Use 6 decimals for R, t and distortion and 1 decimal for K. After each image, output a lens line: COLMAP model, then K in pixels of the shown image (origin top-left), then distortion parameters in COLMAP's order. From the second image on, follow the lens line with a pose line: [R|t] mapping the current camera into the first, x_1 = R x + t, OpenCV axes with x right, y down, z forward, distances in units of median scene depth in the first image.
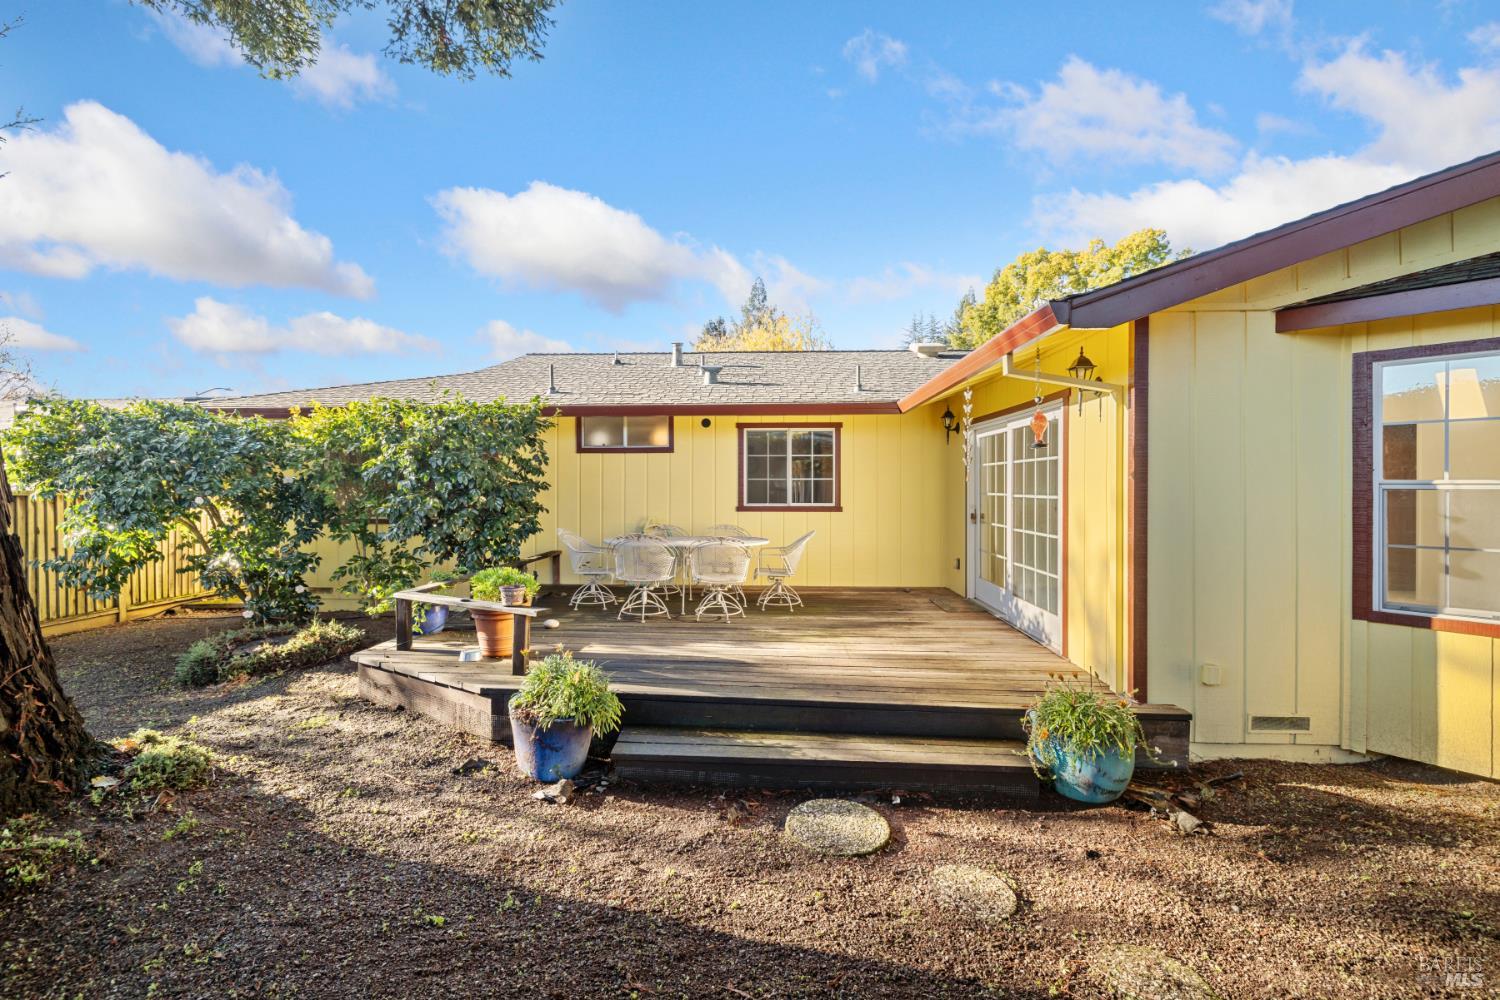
lens RADIAL K [[629.5, 0, 735.4], [0, 629.5, 483.7], [0, 0, 1]] dist [-0.002504, 0.000389]
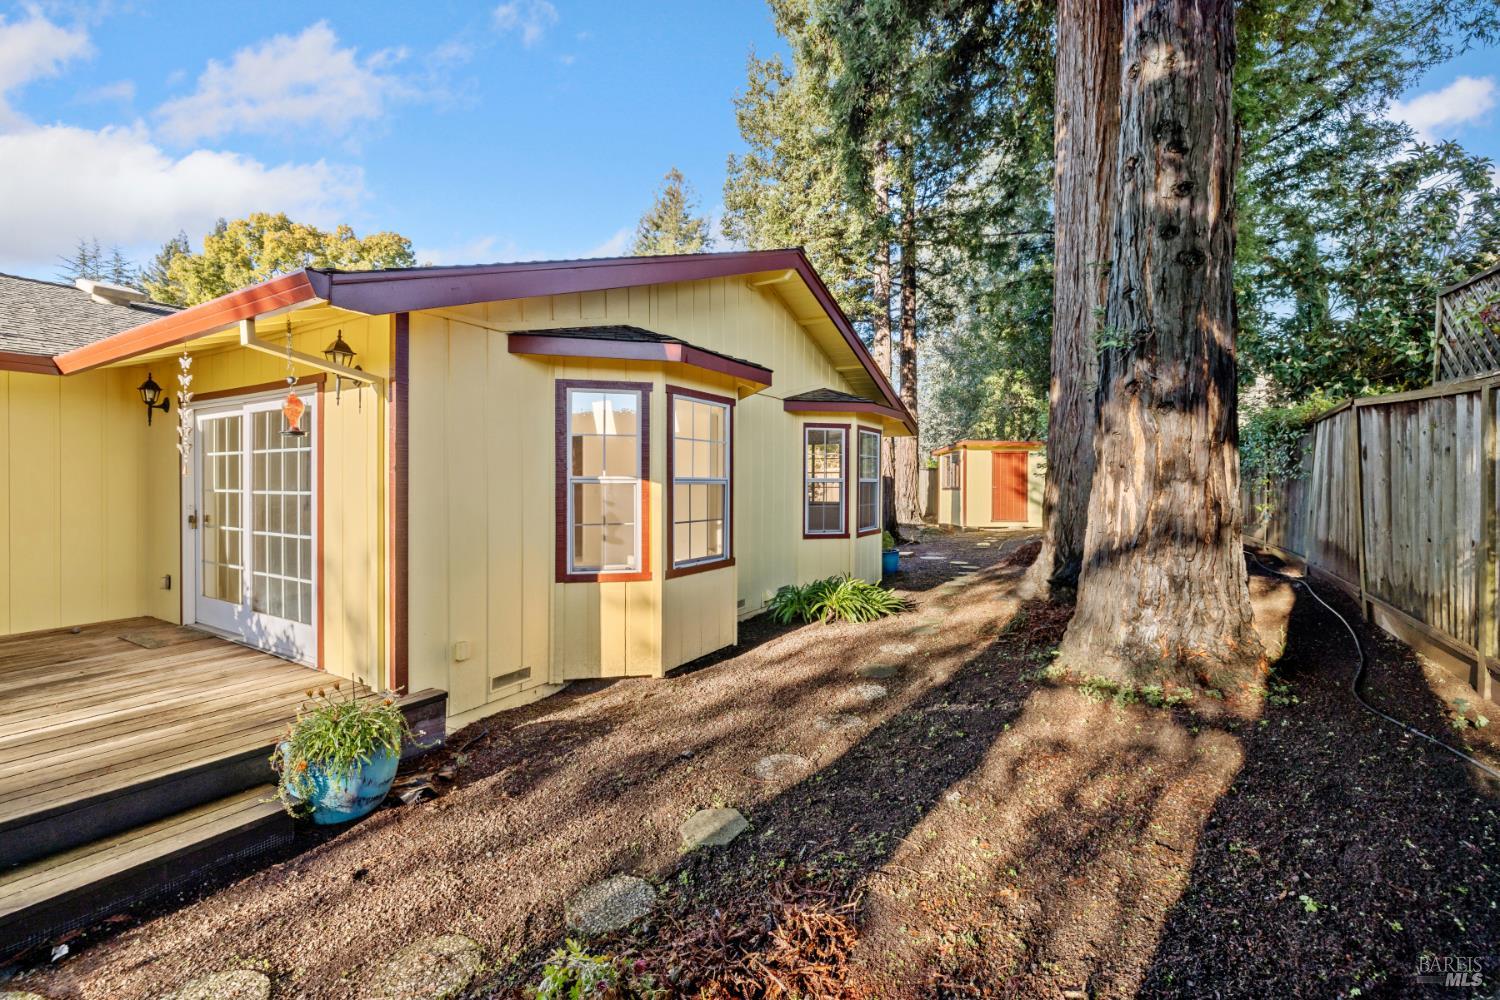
lens RADIAL K [[629.5, 0, 738.2], [0, 629.5, 485.1], [0, 0, 1]] dist [-0.002504, 0.000389]
pose [[0.468887, -0.005496, 0.883241, 0.008365], [-0.003131, 0.999964, 0.007884, 0.001557], [-0.883253, -0.006463, 0.468853, 0.055072]]
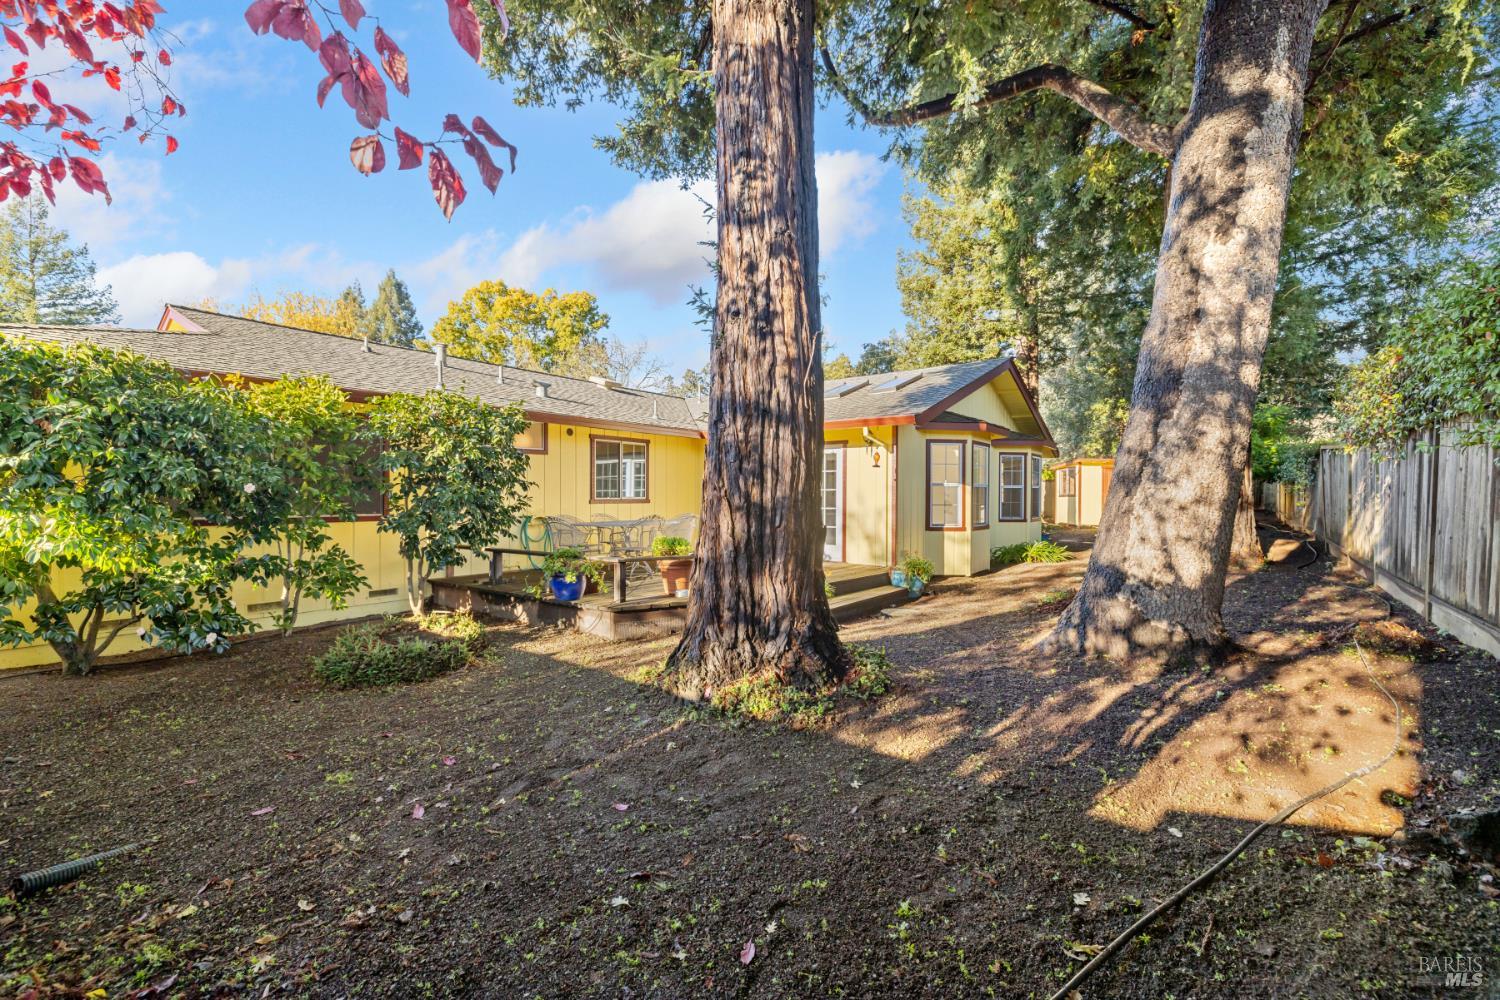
lens RADIAL K [[619.5, 0, 737.4], [0, 619.5, 497.1], [0, 0, 1]] dist [0.002001, 0.000094]
pose [[0.566665, -0.003802, 0.823940, -1.890229], [-0.004525, 0.999960, 0.007727, 0.043487], [-0.823936, -0.008107, 0.566625, 0.099366]]
